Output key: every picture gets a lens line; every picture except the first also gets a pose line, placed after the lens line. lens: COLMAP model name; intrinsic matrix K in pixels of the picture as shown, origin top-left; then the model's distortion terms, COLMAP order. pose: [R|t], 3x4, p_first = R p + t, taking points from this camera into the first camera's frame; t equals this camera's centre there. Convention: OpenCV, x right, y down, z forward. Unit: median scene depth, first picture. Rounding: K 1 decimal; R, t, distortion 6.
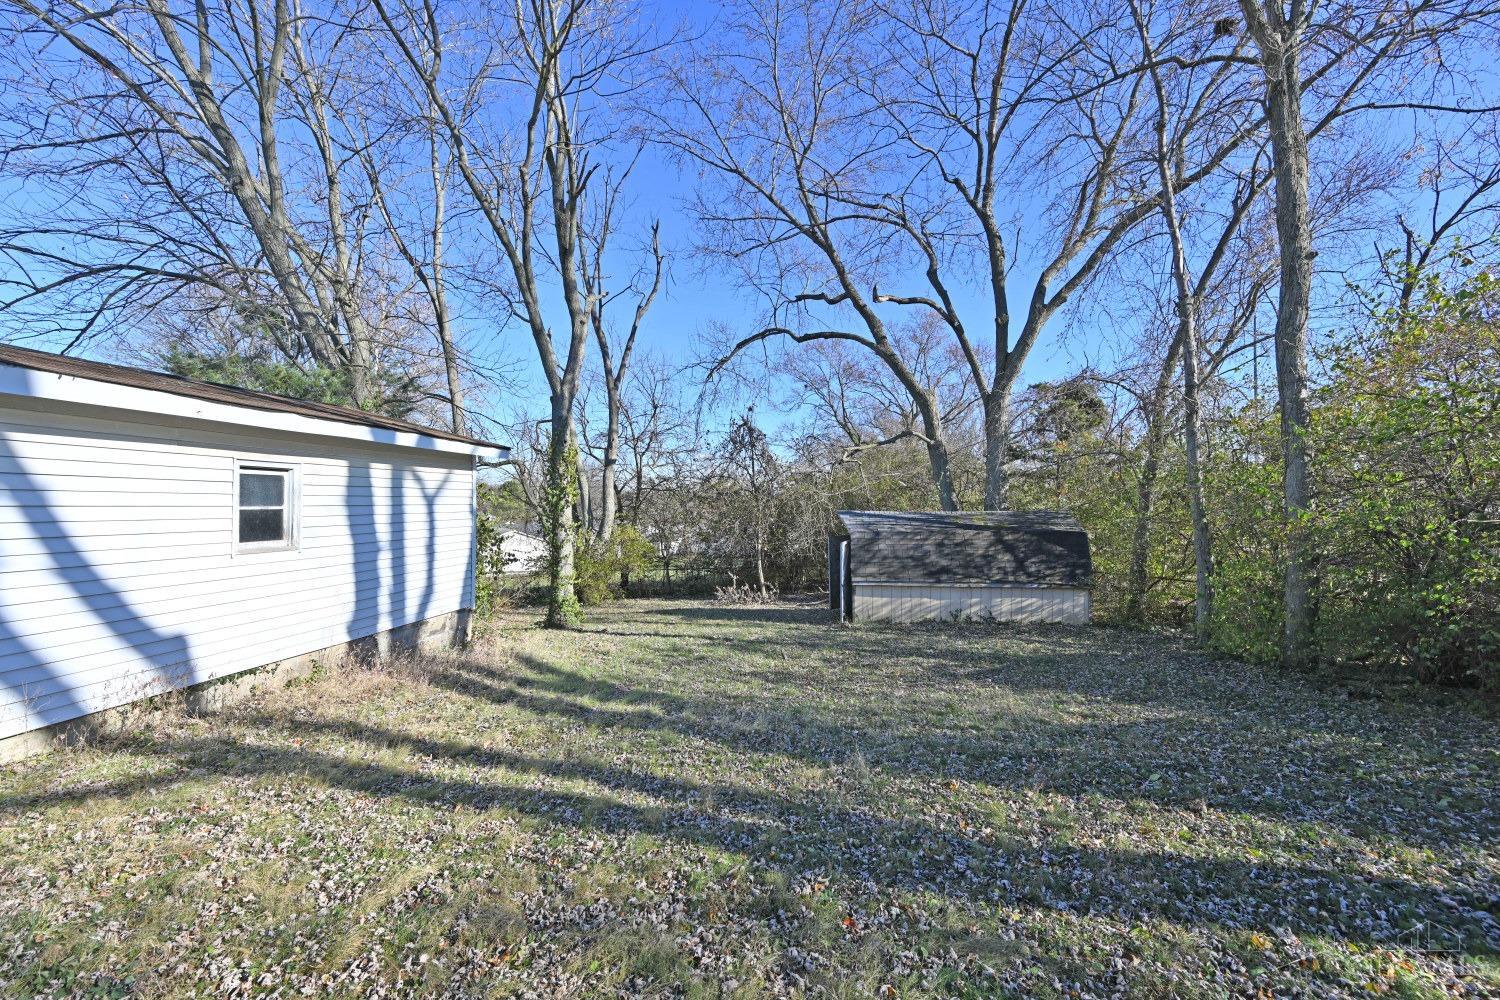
lens RADIAL K [[586.8, 0, 750.0], [0, 586.8, 500.0], [0, 0, 1]] dist [-0.001365, 0.000068]
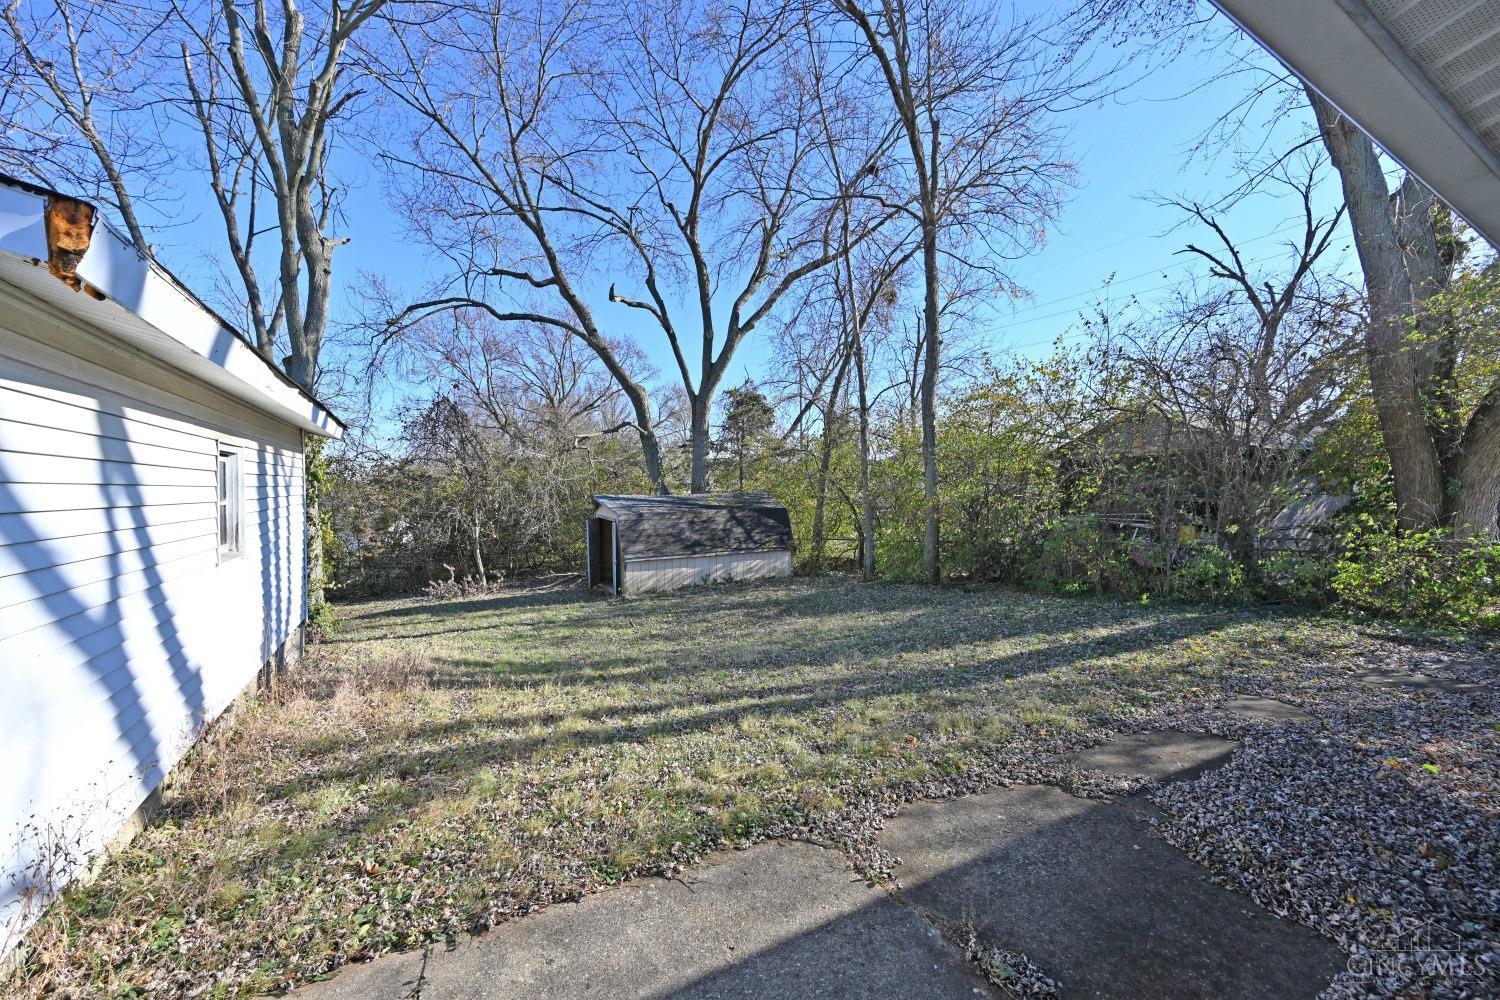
lens RADIAL K [[586.8, 0, 750.0], [0, 586.8, 500.0], [0, 0, 1]] dist [-0.001365, 0.000068]
pose [[0.794545, -0.020088, 0.606873, -0.305568], [0.002069, 0.999536, 0.030378, -0.005567], [-0.607202, -0.022881, 0.794218, -0.021295]]
